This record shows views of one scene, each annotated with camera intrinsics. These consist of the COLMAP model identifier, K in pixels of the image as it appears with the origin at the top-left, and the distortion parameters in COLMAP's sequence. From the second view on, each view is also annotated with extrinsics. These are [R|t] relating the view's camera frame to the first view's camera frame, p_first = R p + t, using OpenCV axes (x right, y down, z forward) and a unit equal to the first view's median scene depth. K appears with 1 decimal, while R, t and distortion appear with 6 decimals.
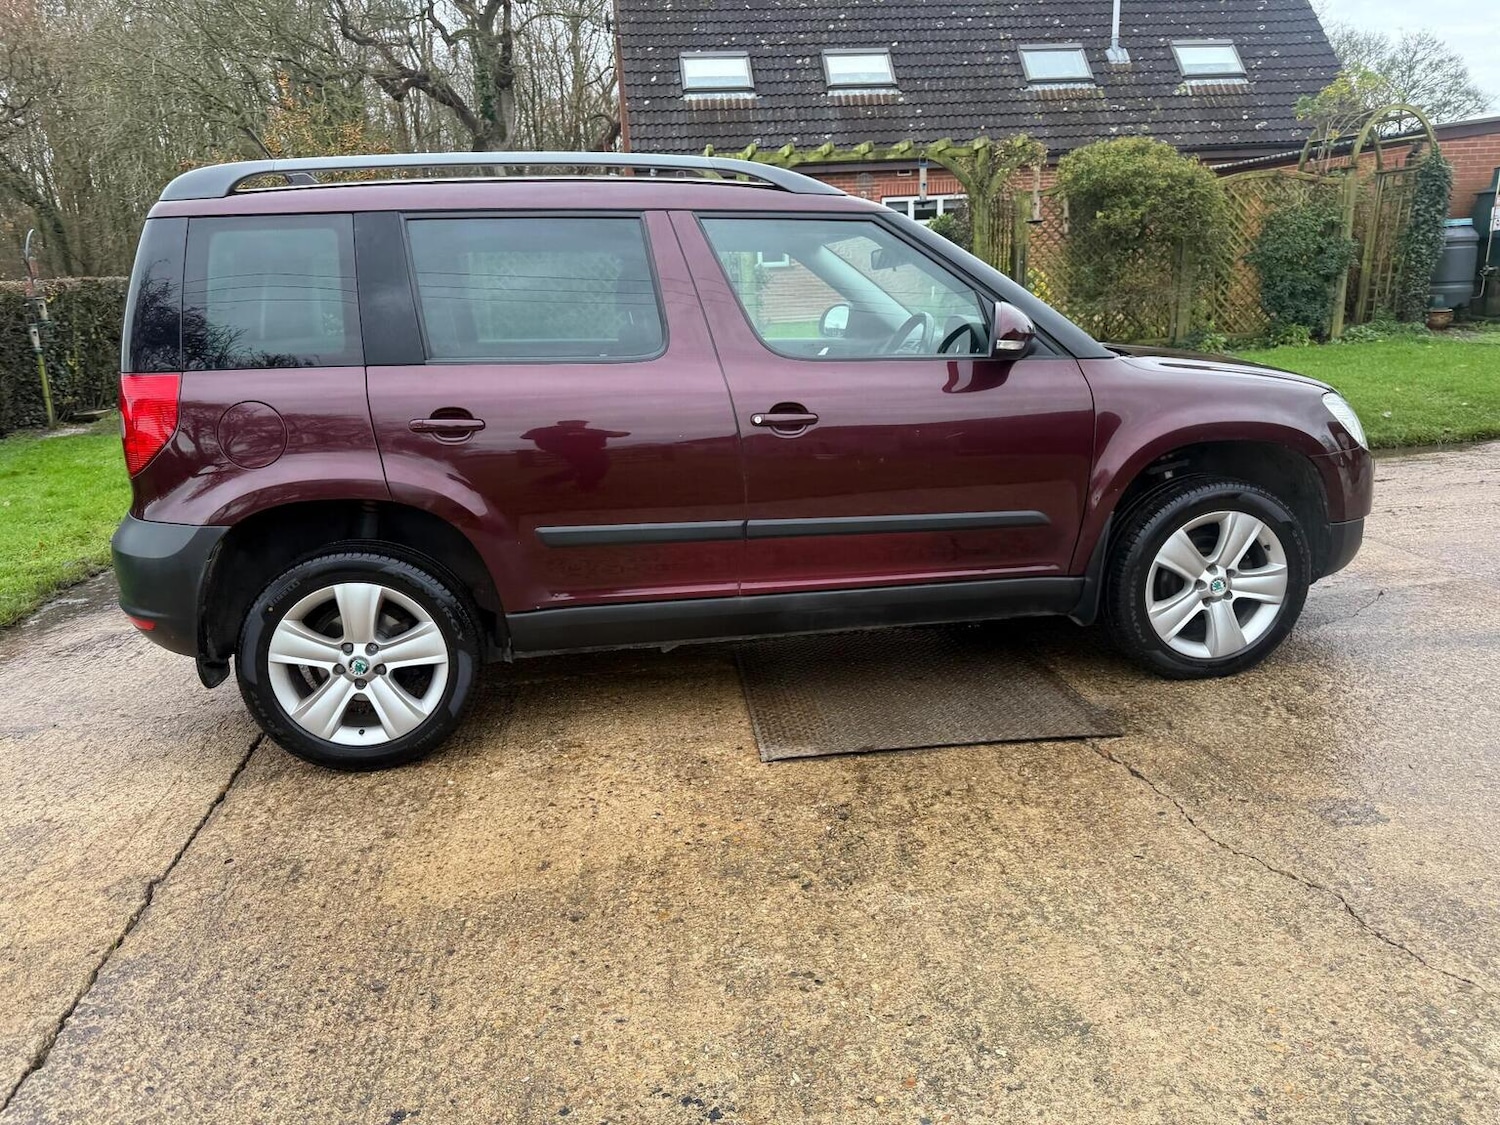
lens RADIAL K [[1070.5, 0, 751.0], [0, 1070.5, 557.4], [0, 0, 1]] dist [0.016567, -0.017535]
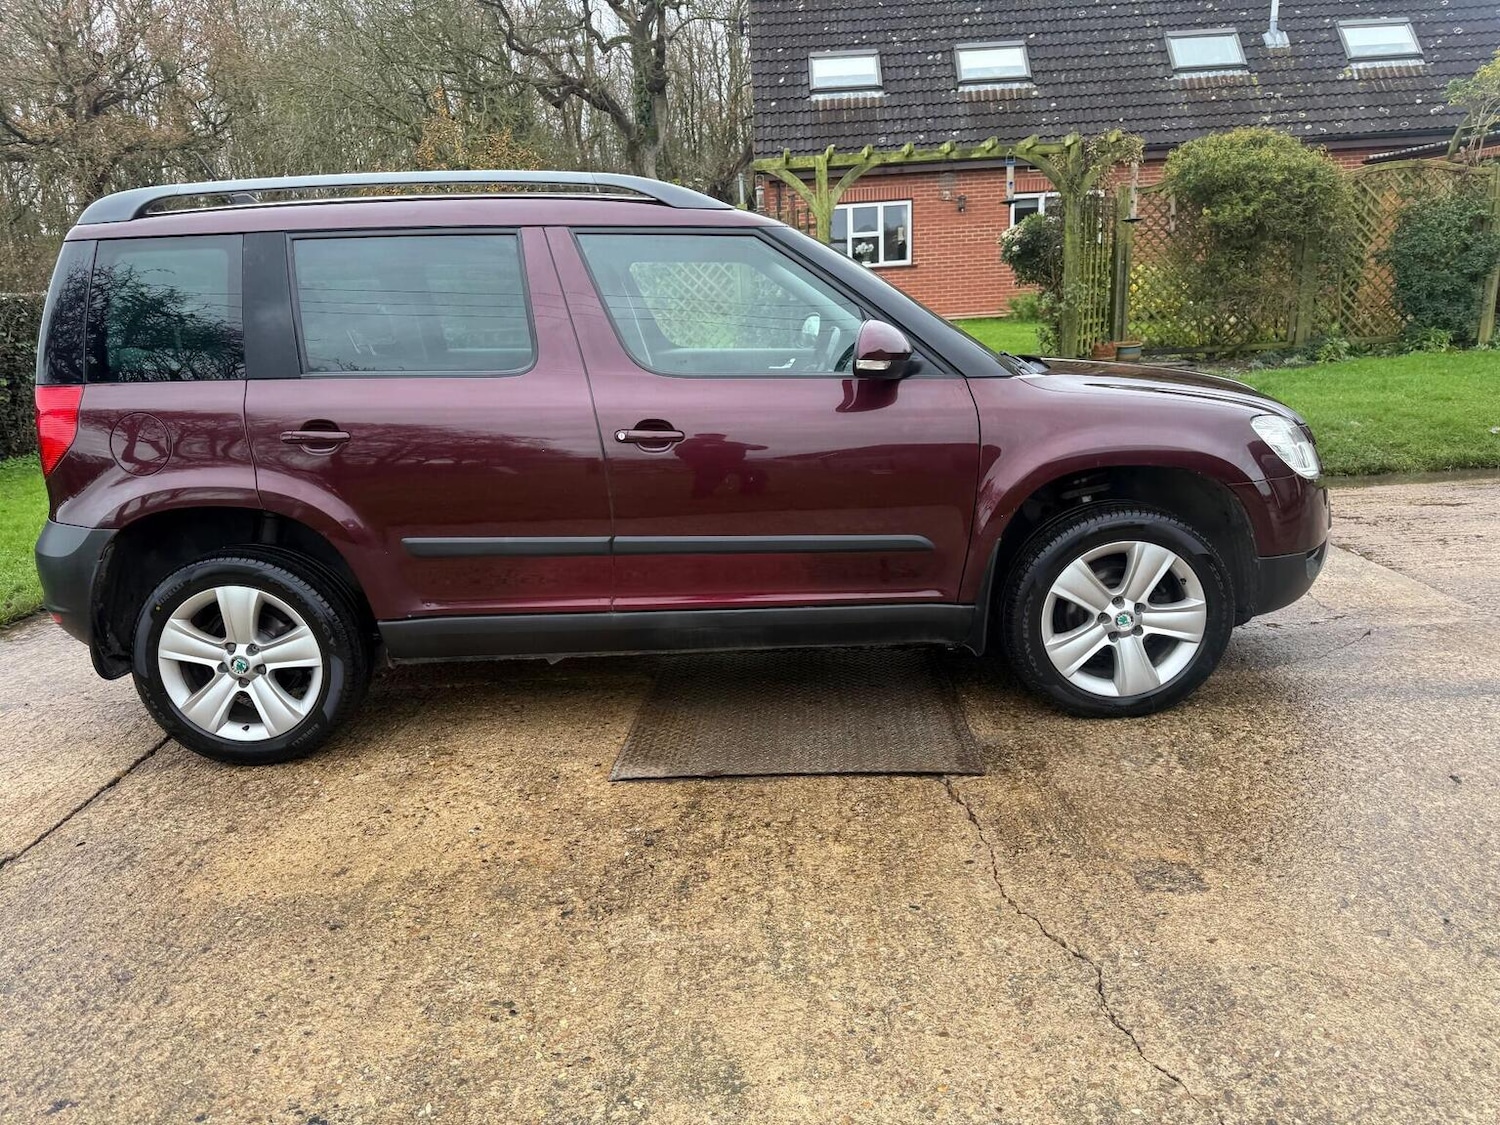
lens RADIAL K [[1070.5, 0, 751.0], [0, 1070.5, 557.4], [0, 0, 1]] dist [0.016567, -0.017535]
pose [[0.988988, 0.032130, -0.144464, 0.246610], [-0.031913, 0.999483, 0.003818, -0.021565], [0.144512, 0.000835, 0.989503, 0.029009]]
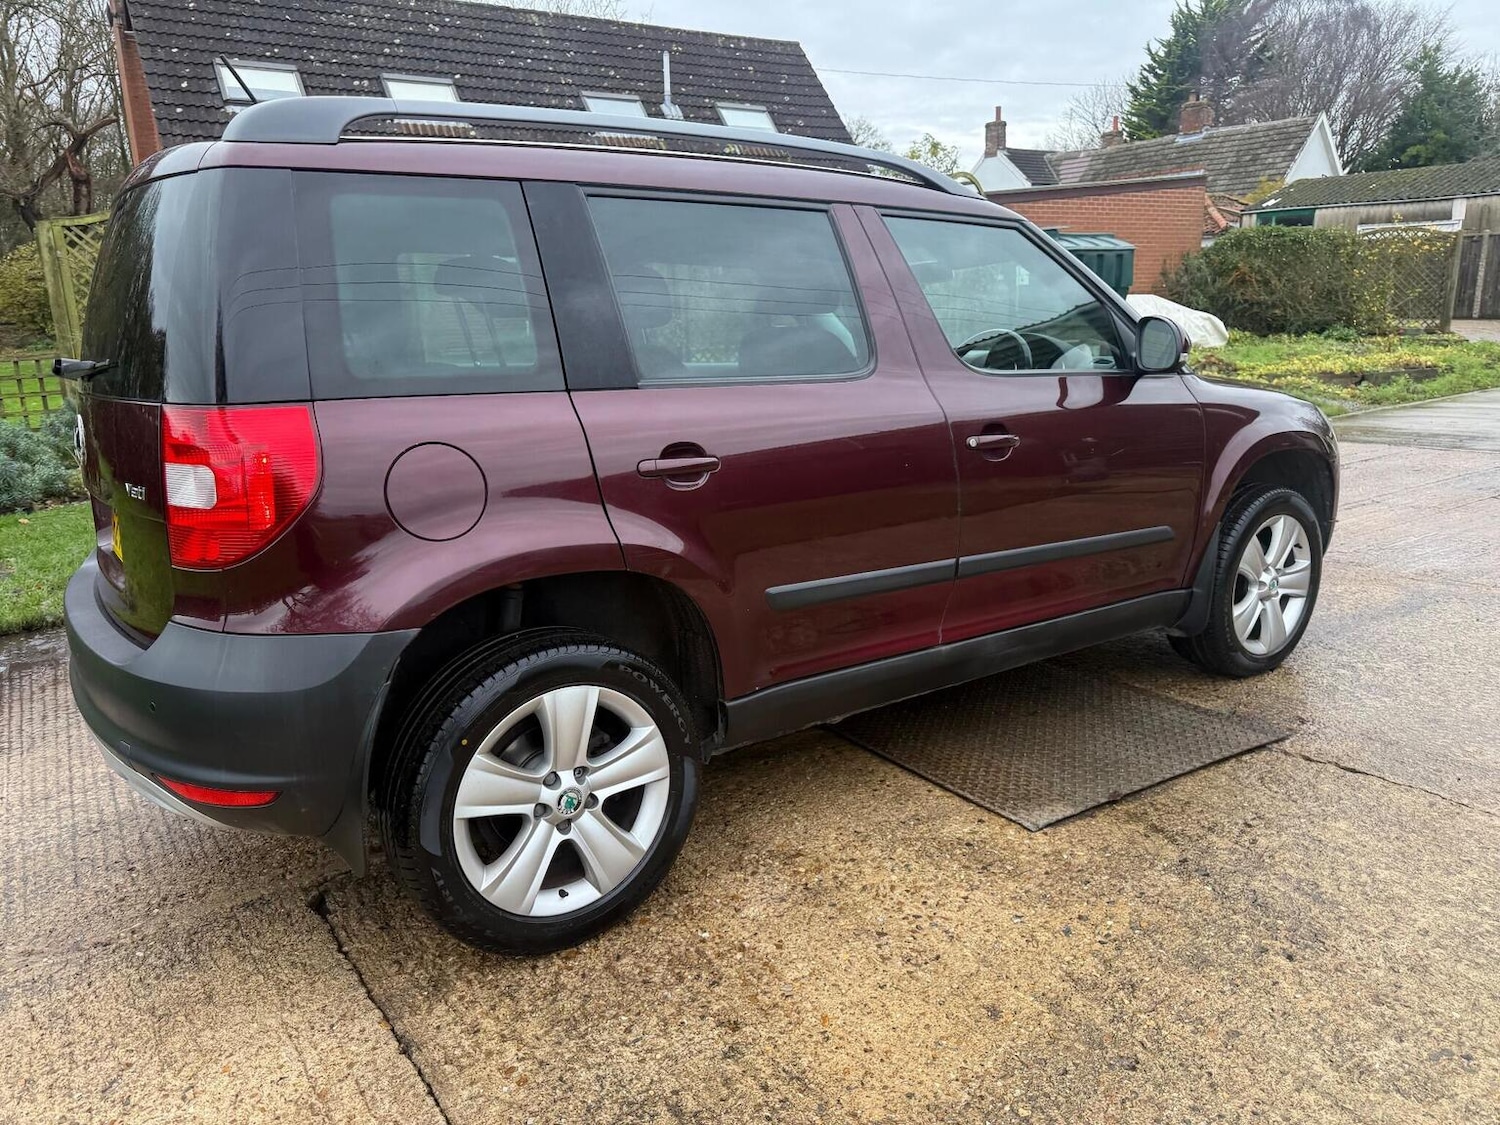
lens RADIAL K [[1066.5, 0, 751.4], [0, 1066.5, 556.3], [0, 0, 1]] dist [0.026339, -0.030561]
pose [[0.900154, -0.081438, 0.427892, -0.488702], [0.098094, 0.995032, -0.016983, -0.035177], [-0.424383, 0.057261, 0.903671, 0.256086]]
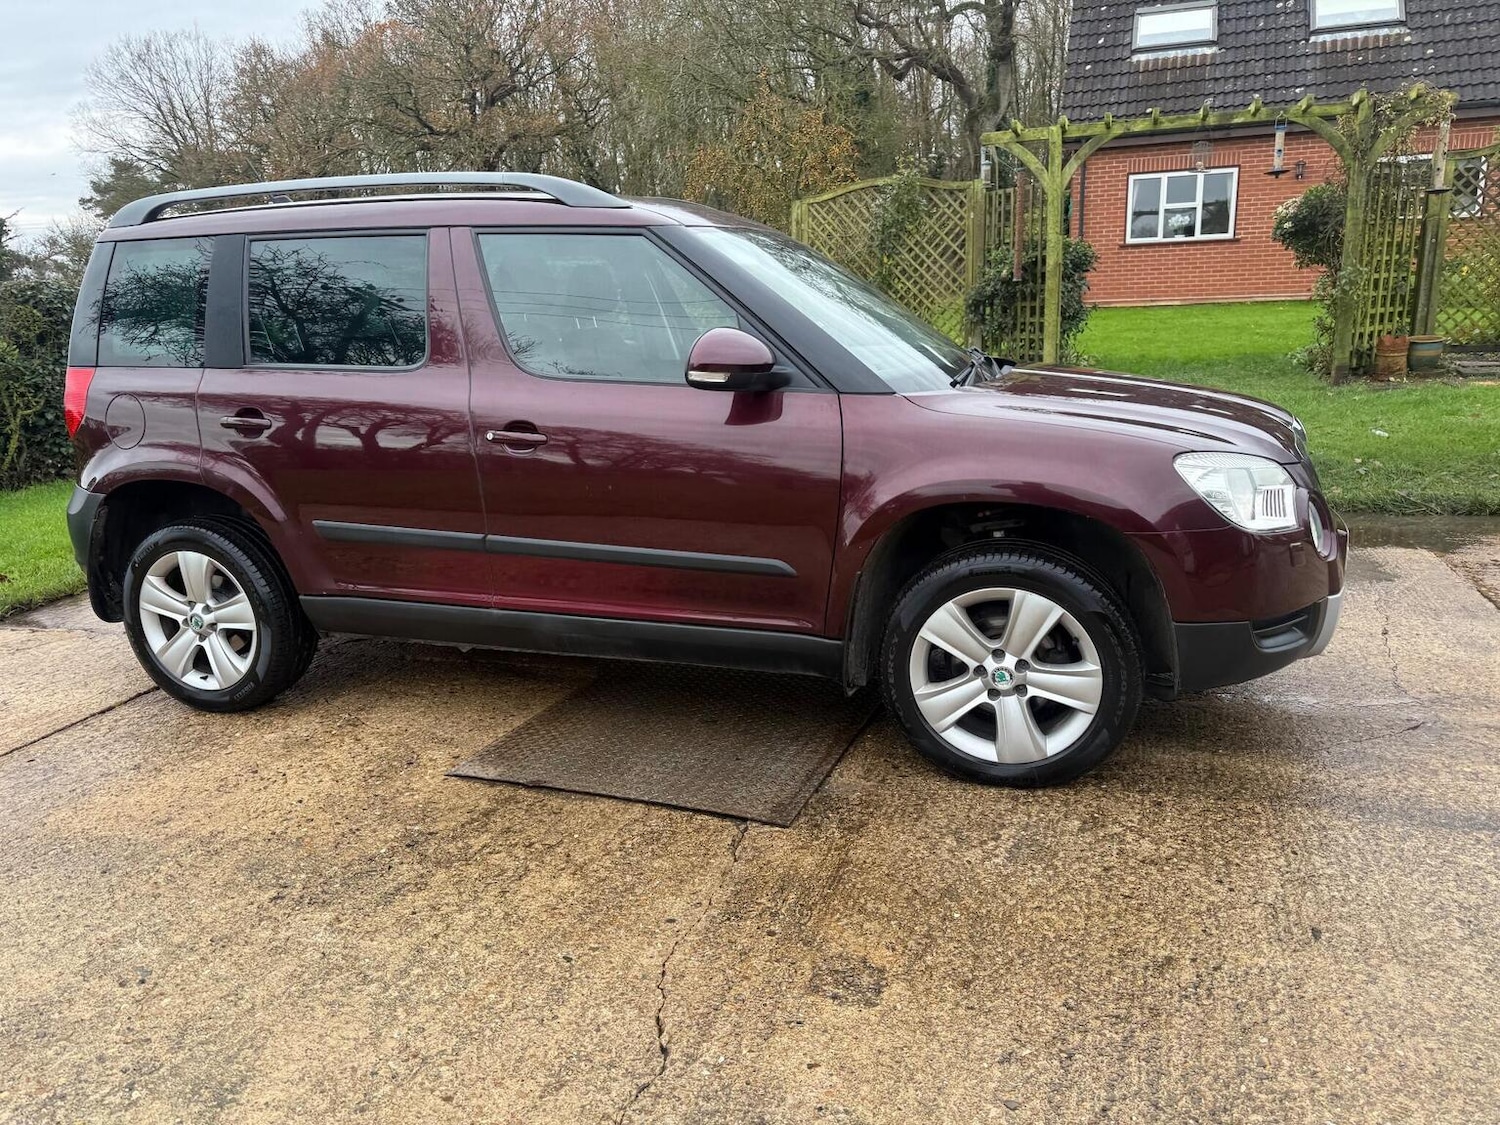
lens RADIAL K [[1070.5, 0, 751.0], [0, 1070.5, 557.4], [0, 0, 1]] dist [0.016567, -0.017535]
pose [[0.891467, 0.119480, -0.437049, 0.609347], [-0.108869, 0.992830, 0.049355, -0.083526], [0.439813, 0.003582, 0.898082, 0.185288]]
